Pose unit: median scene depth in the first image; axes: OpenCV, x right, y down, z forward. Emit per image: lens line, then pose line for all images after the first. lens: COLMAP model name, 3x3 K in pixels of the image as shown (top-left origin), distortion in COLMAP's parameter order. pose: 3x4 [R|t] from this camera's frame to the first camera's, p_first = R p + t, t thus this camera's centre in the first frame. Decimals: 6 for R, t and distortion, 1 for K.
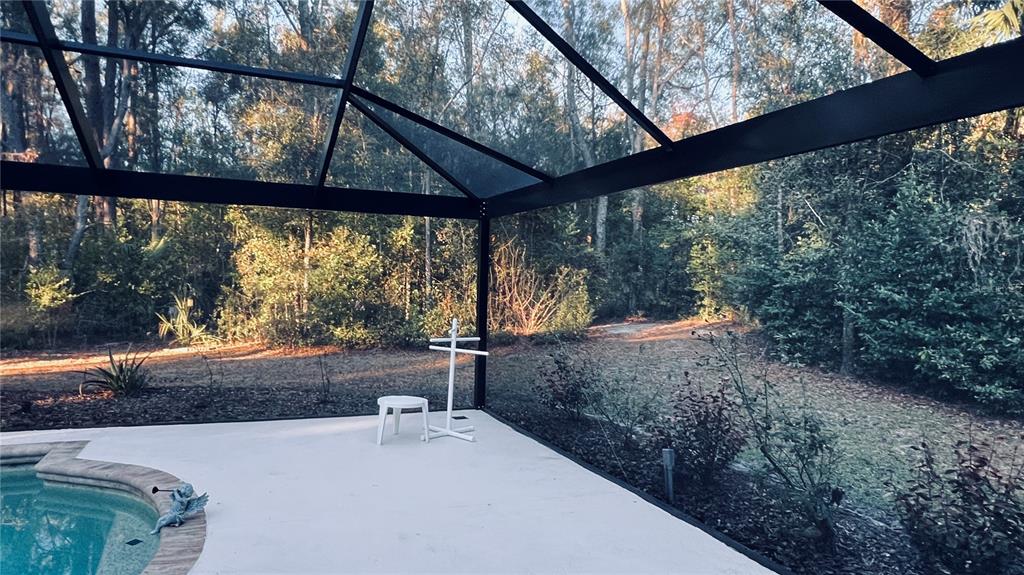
lens RADIAL K [[622.2, 0, 505.6], [0, 622.2, 281.6], [0, 0, 1]] dist [0.000020, -0.000402]
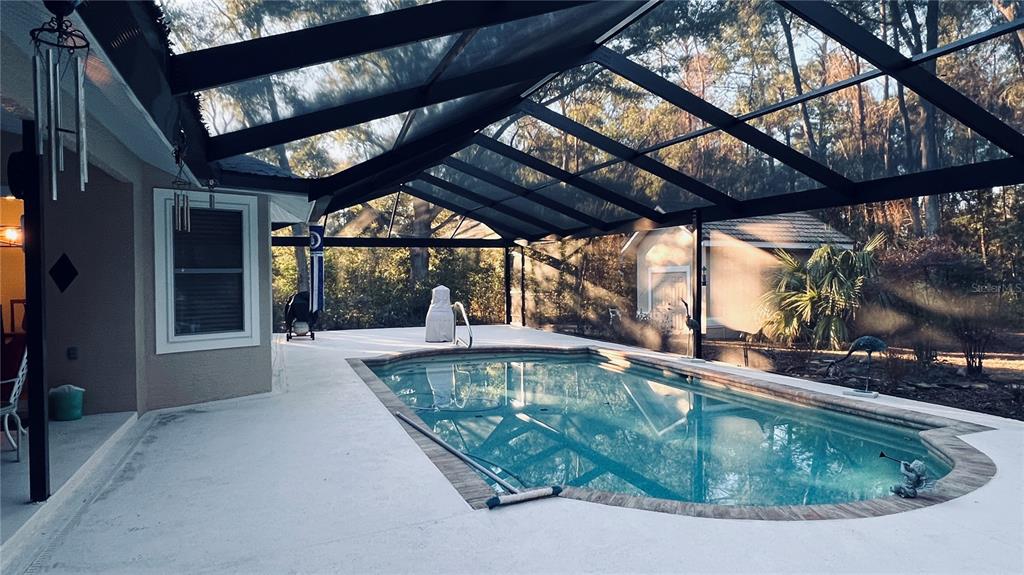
lens RADIAL K [[622.2, 0, 511.5], [0, 622.2, 289.0], [0, 0, 1]] dist [0.000020, -0.000402]
pose [[-0.043584, -0.007644, -0.999021, 0.143849], [0.009026, 0.999927, -0.008044, 0.011792], [0.999009, -0.009368, -0.043512, 0.102111]]
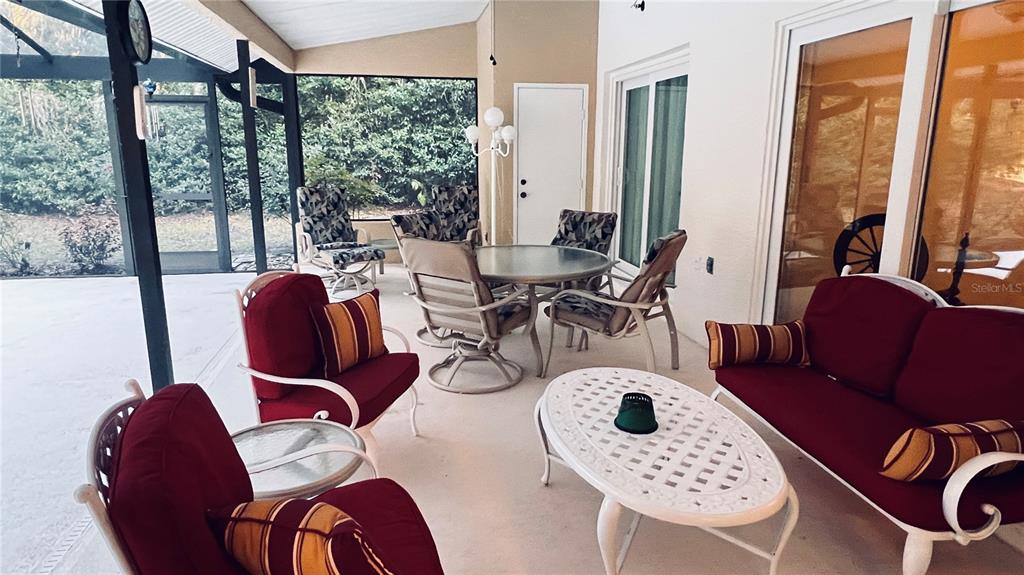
lens RADIAL K [[622.2, 0, 513.1], [0, 622.2, 286.5], [0, 0, 1]] dist [0.000020, -0.000402]
pose [[0.223148, -0.239252, 0.944967, -0.042995], [-0.001080, 0.969350, 0.245680, -0.001526], [-0.974784, -0.055844, 0.216050, -0.040427]]
